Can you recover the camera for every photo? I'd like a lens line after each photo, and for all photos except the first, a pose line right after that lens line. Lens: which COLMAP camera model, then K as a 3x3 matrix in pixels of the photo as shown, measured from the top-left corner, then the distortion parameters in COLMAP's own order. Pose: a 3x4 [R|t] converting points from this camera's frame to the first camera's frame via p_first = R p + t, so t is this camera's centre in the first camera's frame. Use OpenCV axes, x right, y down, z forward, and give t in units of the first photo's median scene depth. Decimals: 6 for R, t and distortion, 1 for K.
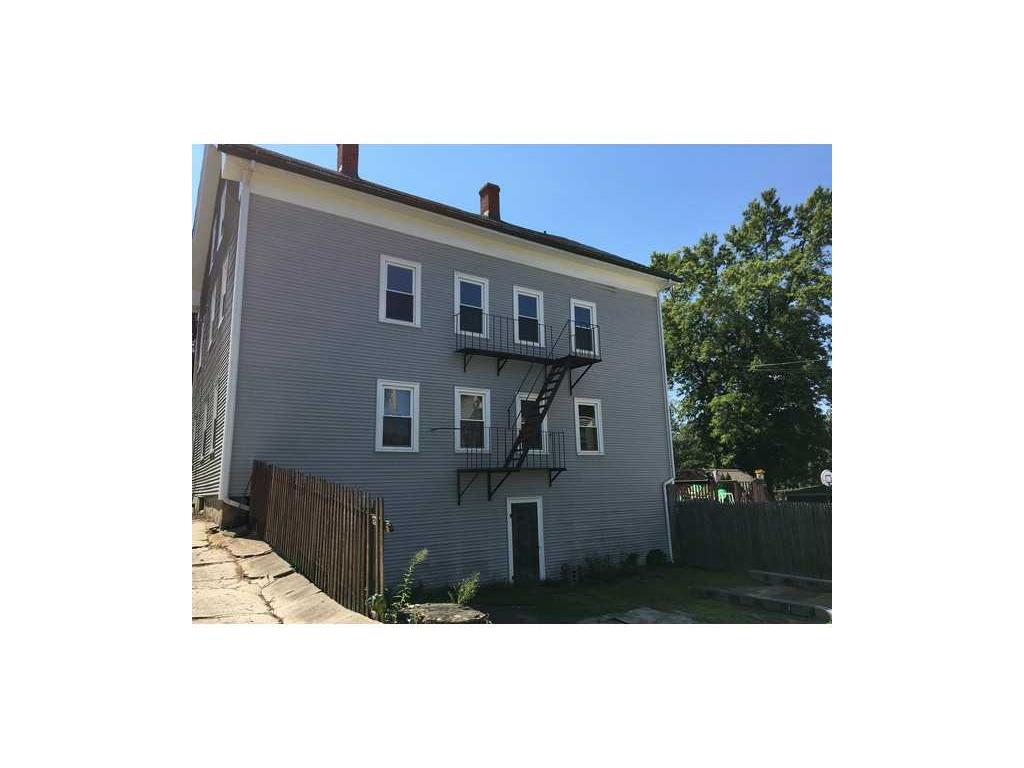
lens RADIAL K [[537.1, 0, 510.3], [0, 537.1, 390.2], [0, 0, 1]] dist [0.032615, -0.008540]
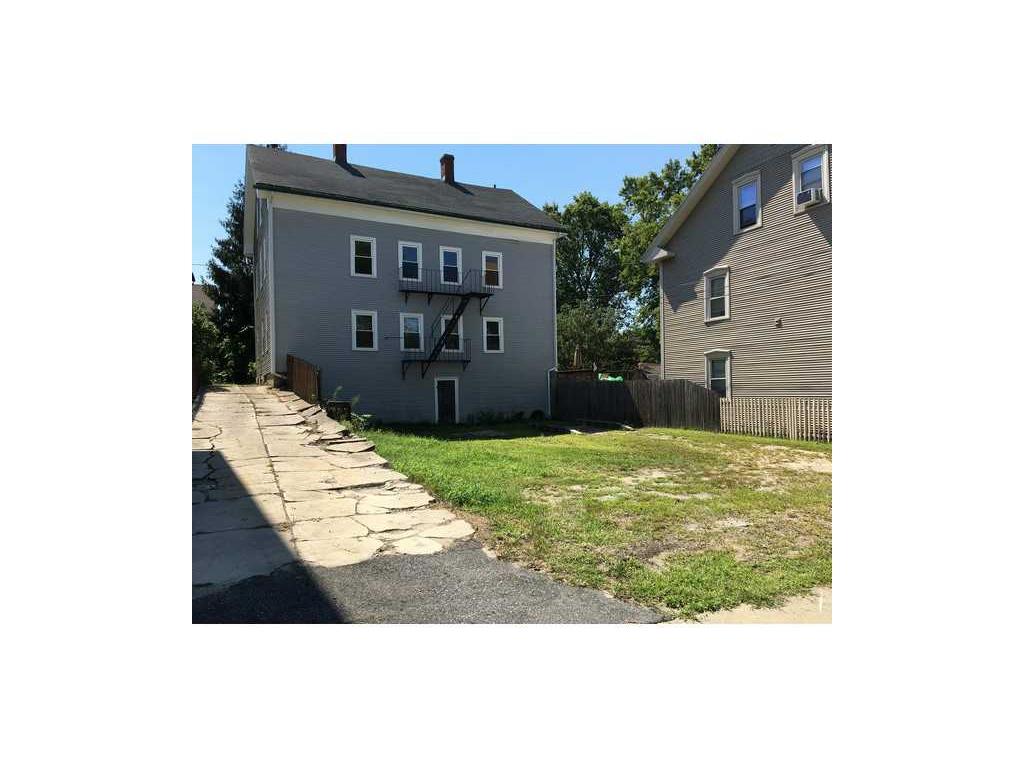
lens RADIAL K [[537.1, 0, 514.2], [0, 537.1, 387.9], [0, 0, 1]] dist [0.032615, -0.008540]
pose [[0.995739, 0.005849, -0.092034, 0.400649], [0.010952, 0.983425, 0.180984, -0.072937], [0.091567, -0.181221, 0.979170, -0.655878]]
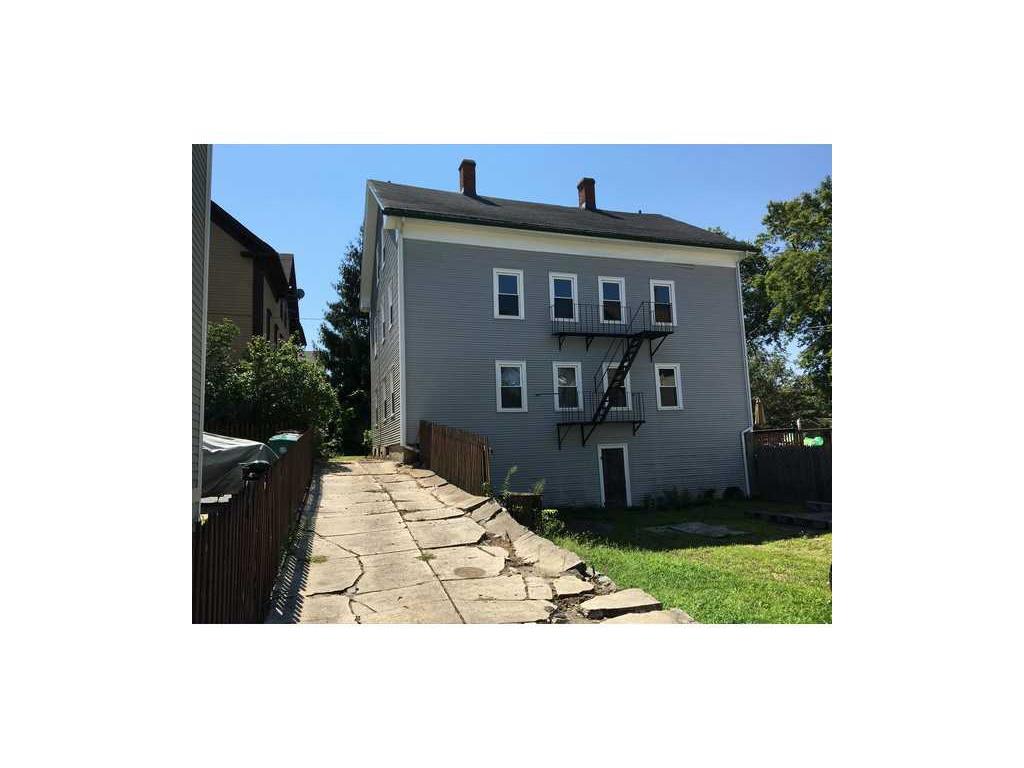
lens RADIAL K [[537.1, 0, 512.5], [0, 537.1, 390.6], [0, 0, 1]] dist [0.032615, -0.008540]
pose [[0.968270, -0.040726, -0.246565, 0.118021], [0.059989, 0.995662, 0.071122, -0.034272], [0.242599, -0.083656, 0.966513, -0.294549]]
